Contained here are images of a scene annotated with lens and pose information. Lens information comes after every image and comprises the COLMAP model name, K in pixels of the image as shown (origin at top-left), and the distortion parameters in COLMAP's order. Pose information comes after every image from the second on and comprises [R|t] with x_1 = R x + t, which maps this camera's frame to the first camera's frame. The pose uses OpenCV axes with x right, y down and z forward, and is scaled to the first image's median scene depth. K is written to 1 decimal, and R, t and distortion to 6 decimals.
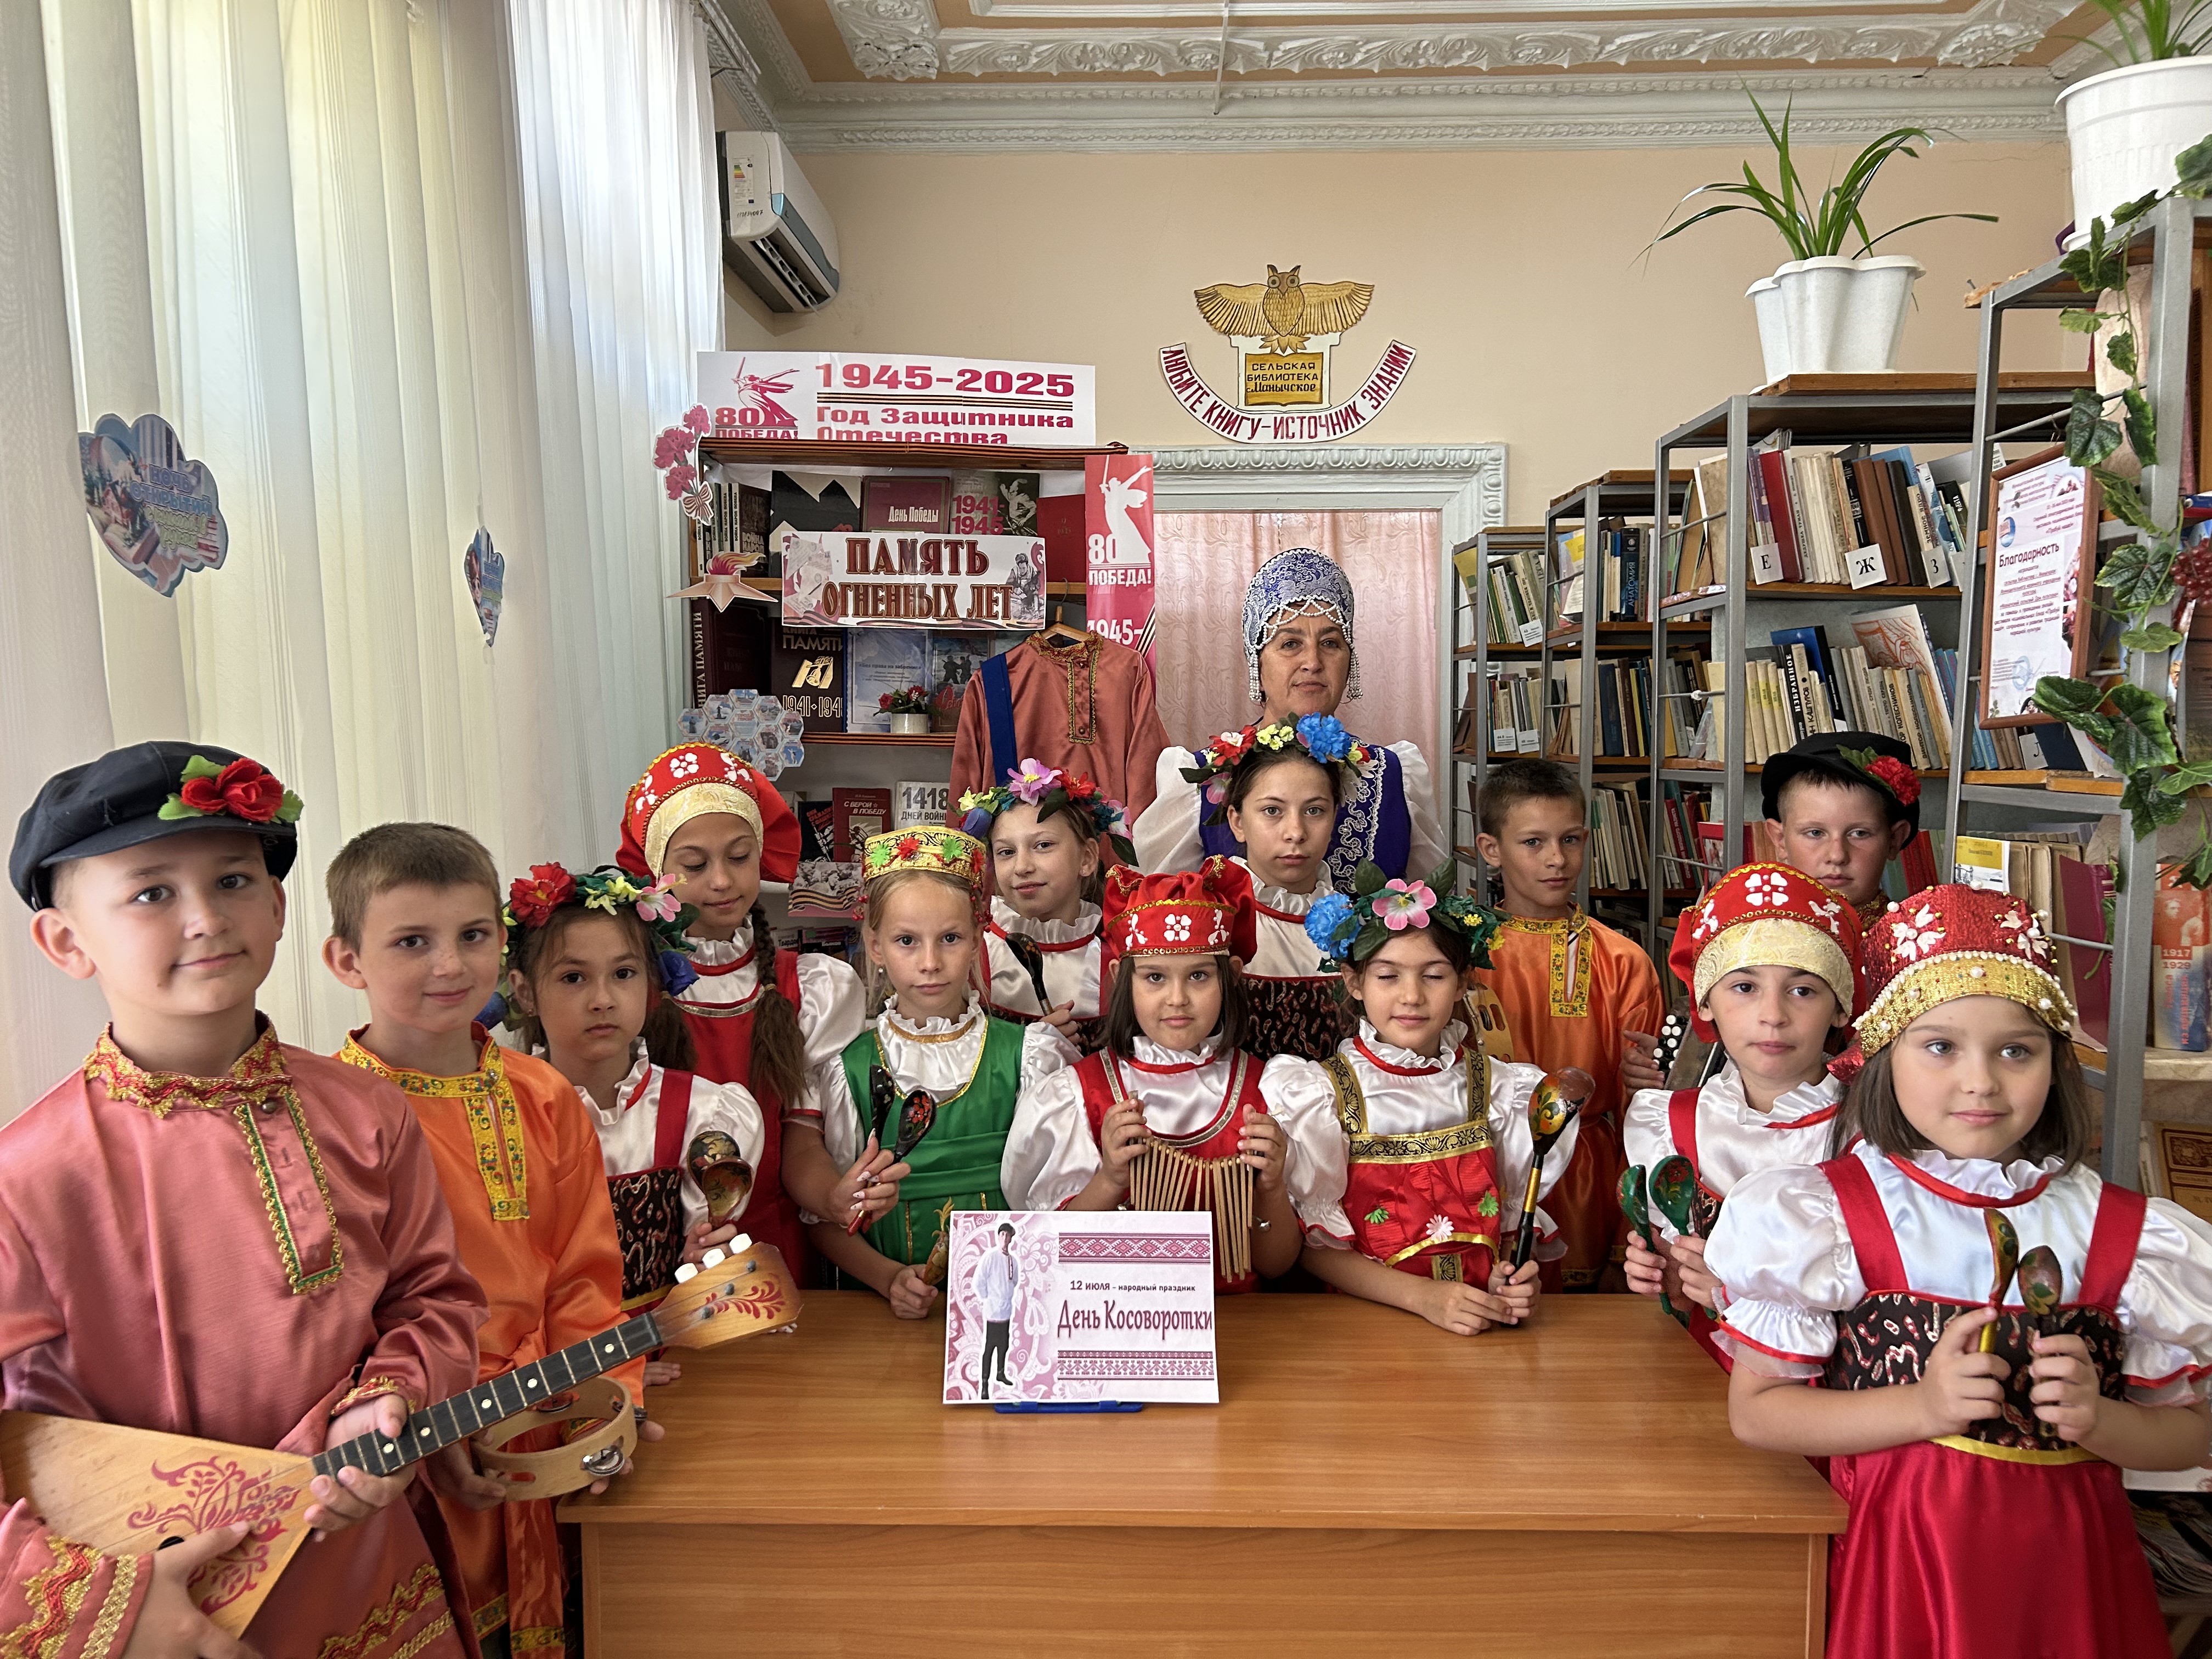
lens RADIAL K [[1694.8, 0, 1072.4], [0, 1694.8, 829.2], [0, 0, 1]] dist [0.057054, -0.049541]
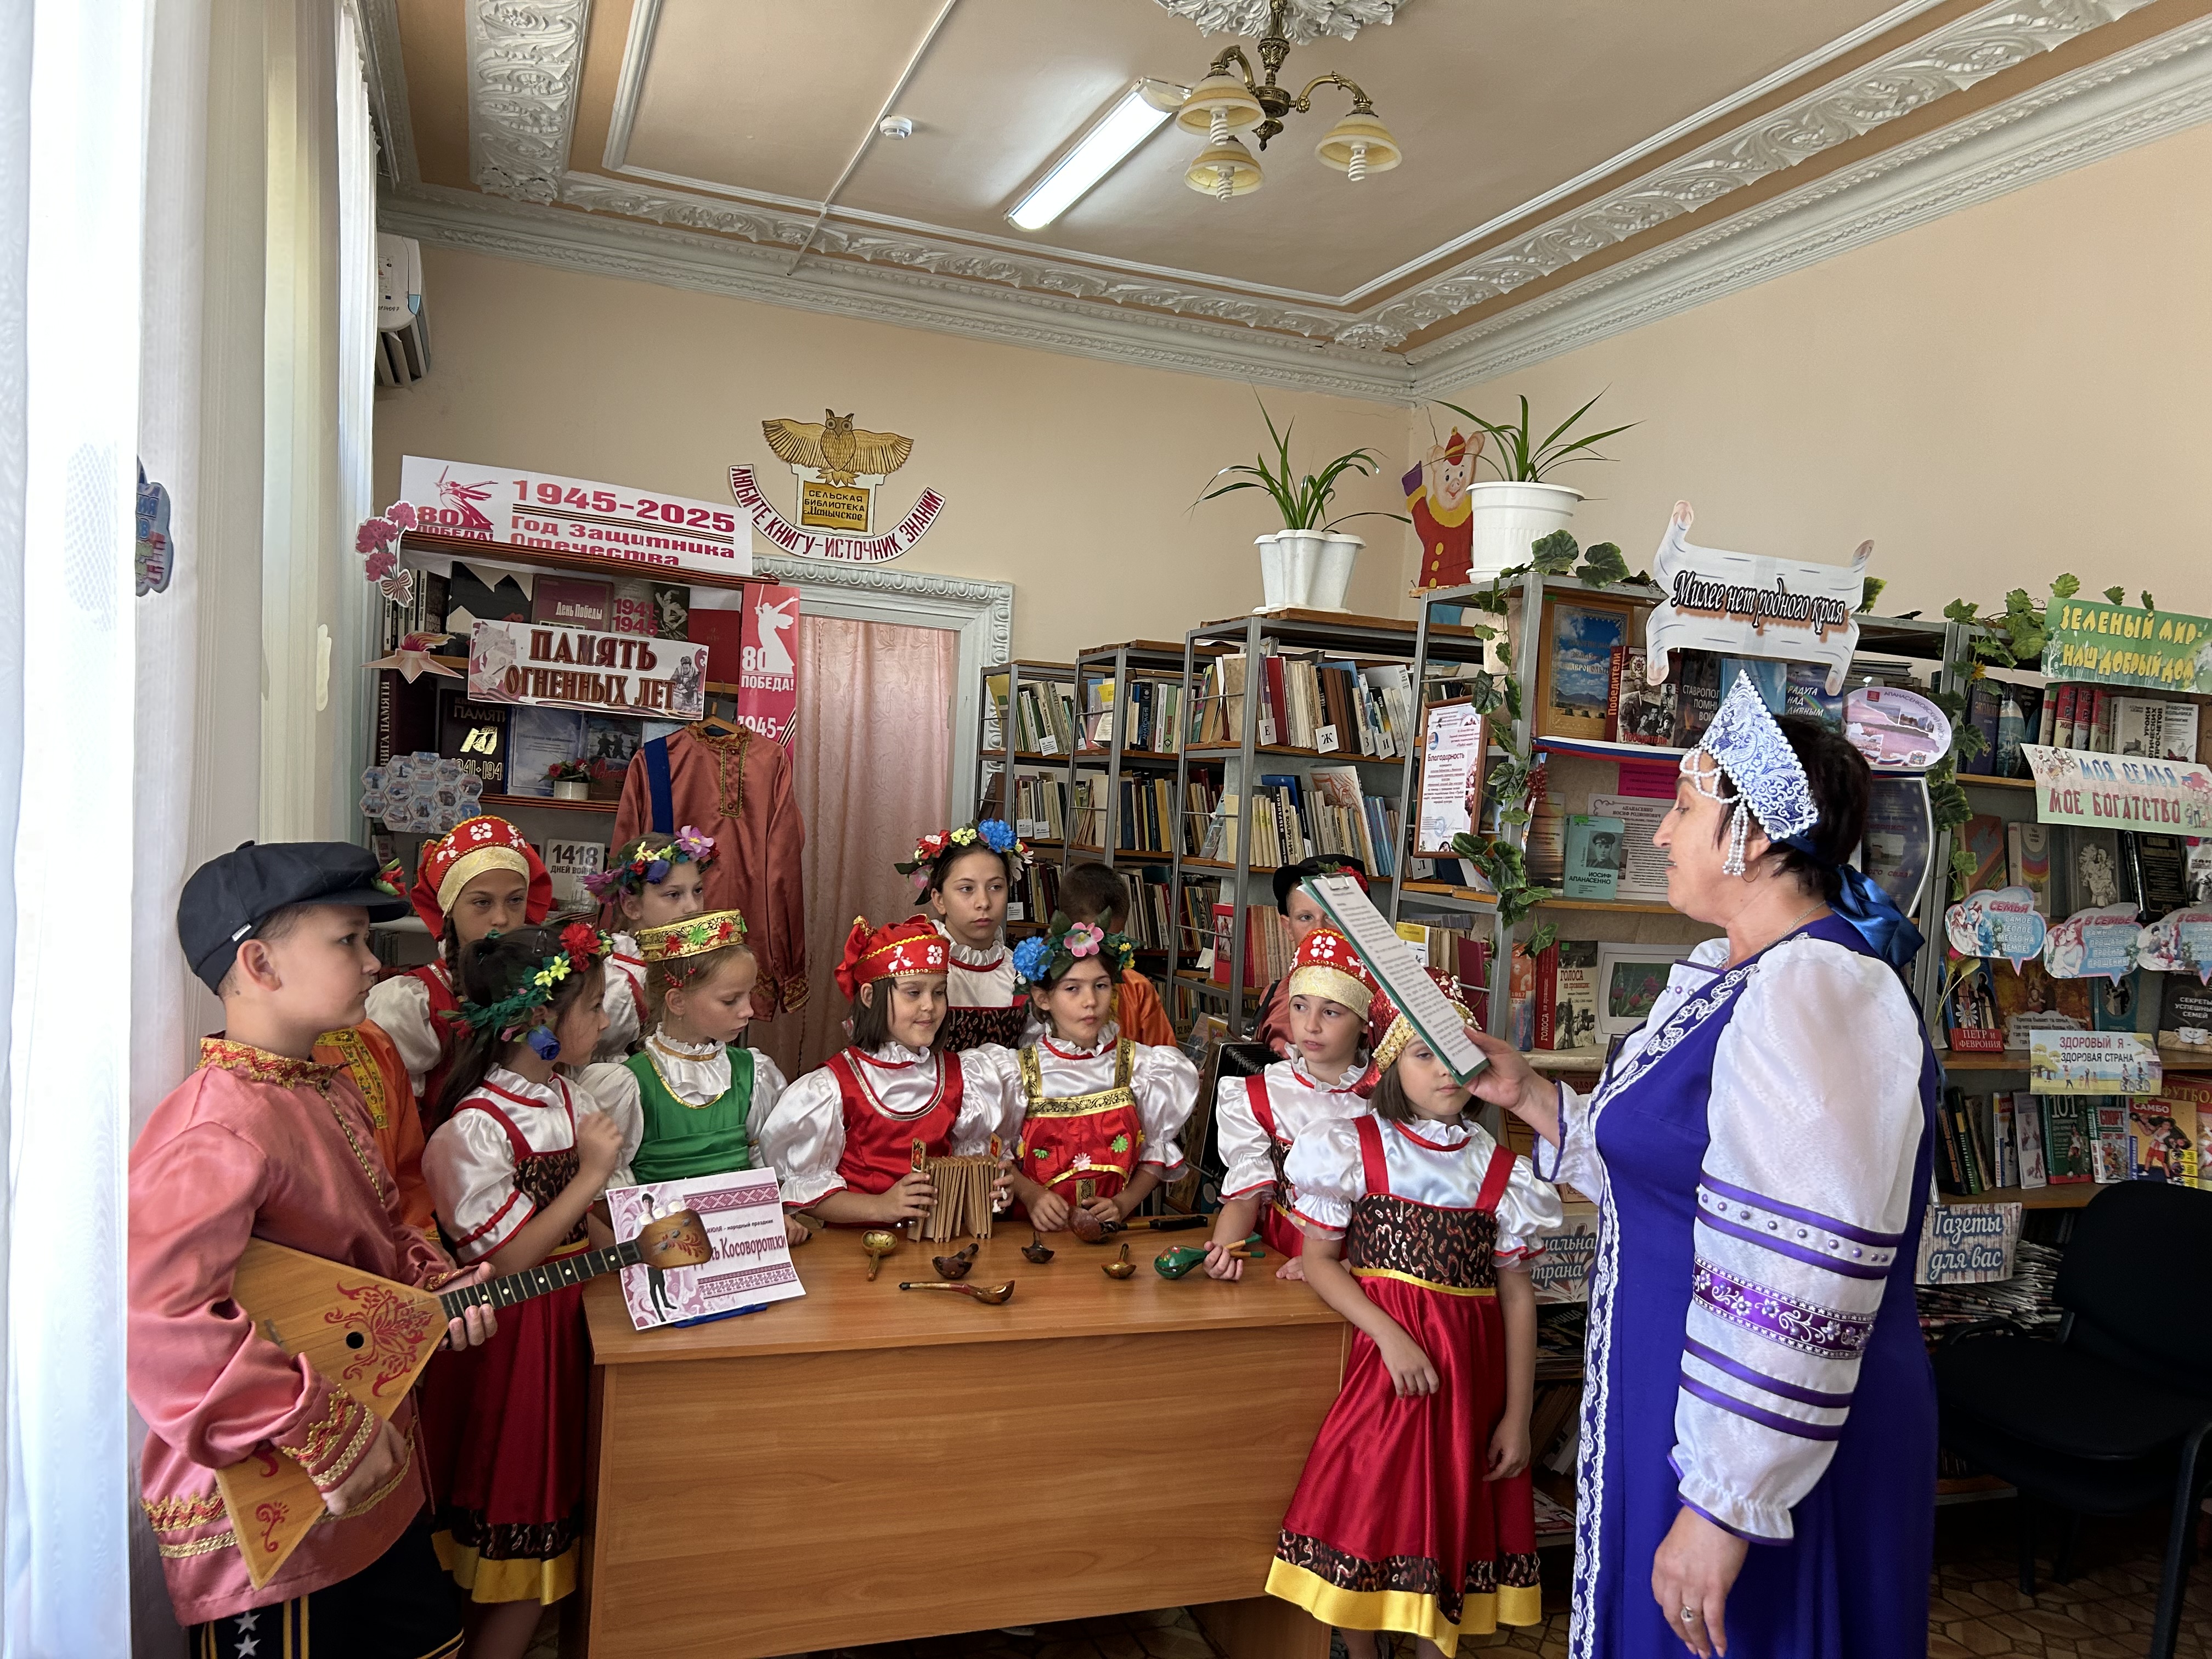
lens RADIAL K [[1685.2, 0, 1073.3], [0, 1685.2, 822.9], [0, 0, 1]] dist [0.177225, -0.381950]
pose [[0.931543, 0.055262, 0.359407, -0.200551], [-0.042343, 0.998146, -0.043726, -0.003610], [-0.361157, 0.025514, 0.932156, -0.221755]]
